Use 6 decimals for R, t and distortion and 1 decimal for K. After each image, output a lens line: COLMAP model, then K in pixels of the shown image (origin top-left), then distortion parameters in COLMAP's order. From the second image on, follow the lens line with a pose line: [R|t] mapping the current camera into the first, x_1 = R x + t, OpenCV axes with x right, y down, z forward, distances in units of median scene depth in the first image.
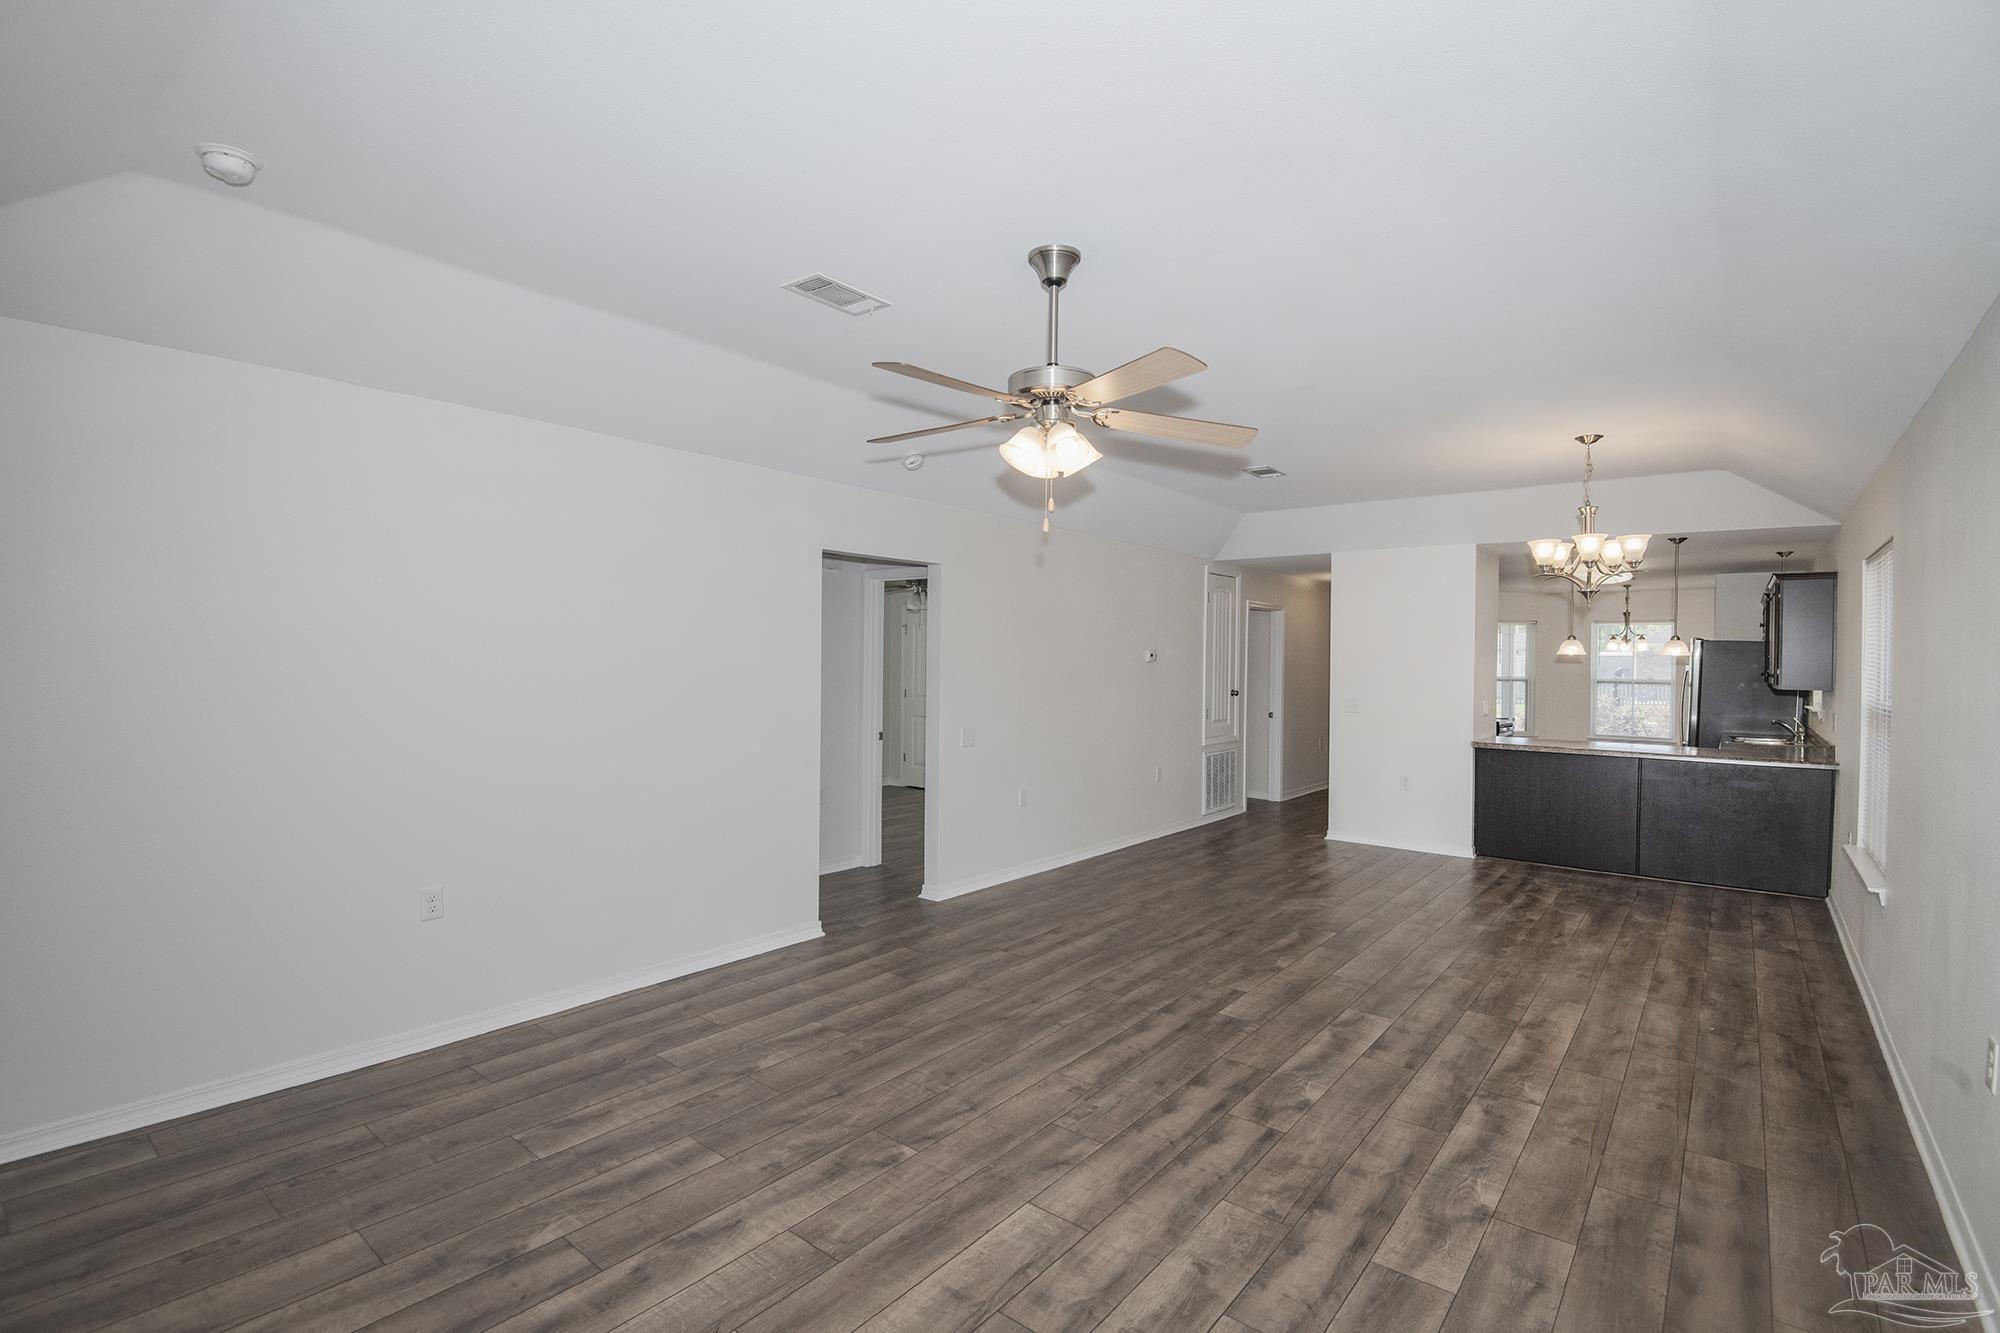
lens RADIAL K [[915.0, 0, 991.3], [0, 915.0, 661.4], [0, 0, 1]] dist [-0.005786, -0.000967]
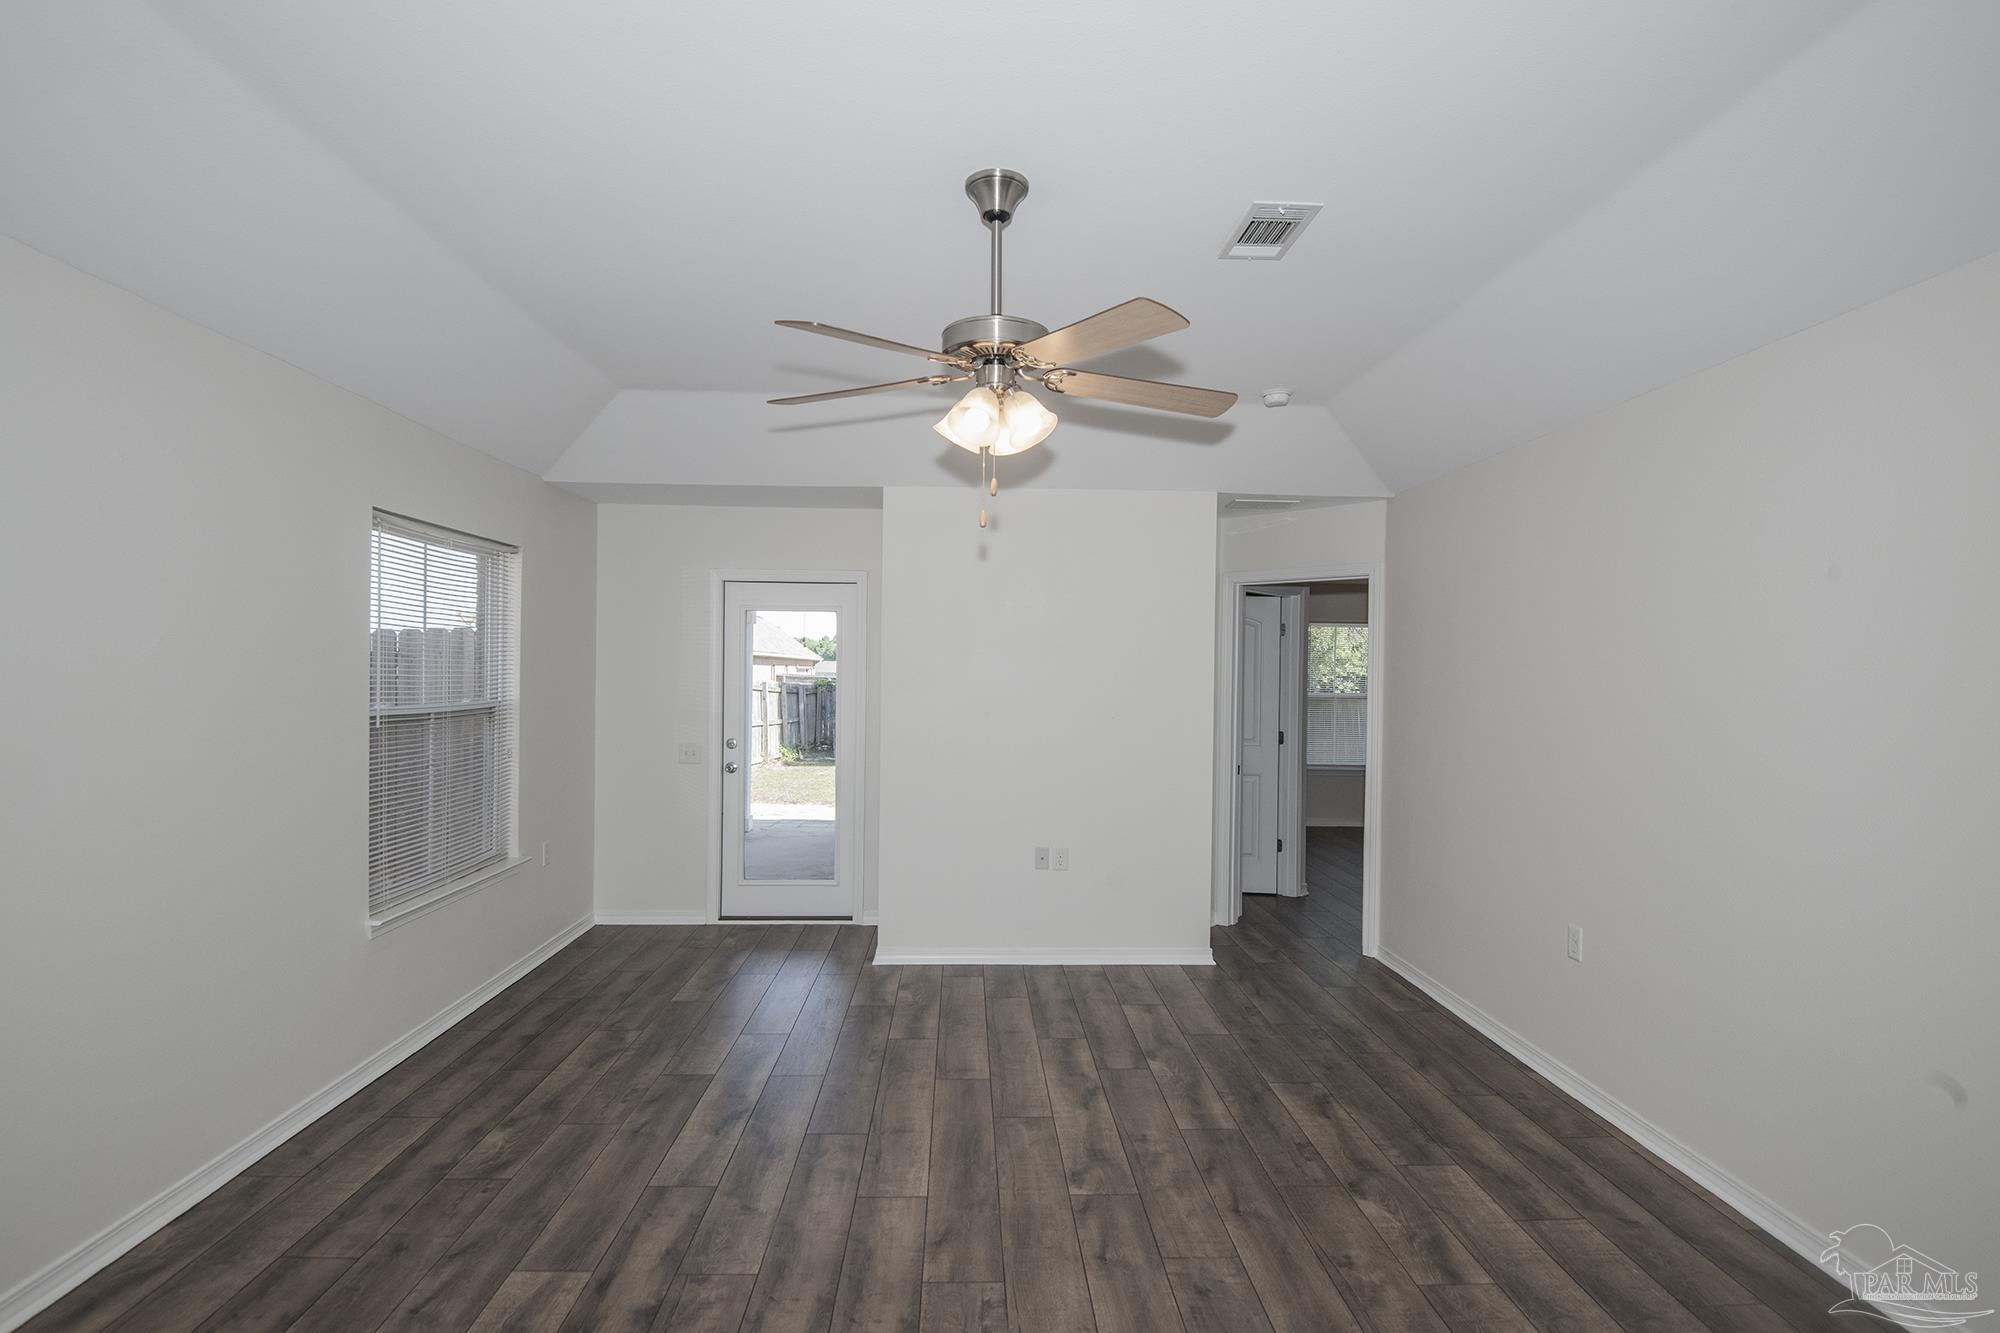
lens RADIAL K [[1037.3, 0, 993.8], [0, 1037.3, 671.2], [0, 0, 1]] dist [0.000048, -0.000585]
pose [[-0.758971, -0.023869, -0.650687, 0.730544], [-0.026142, 0.999639, -0.006177, 0.007935], [0.650600, 0.012322, -0.759321, 1.863363]]
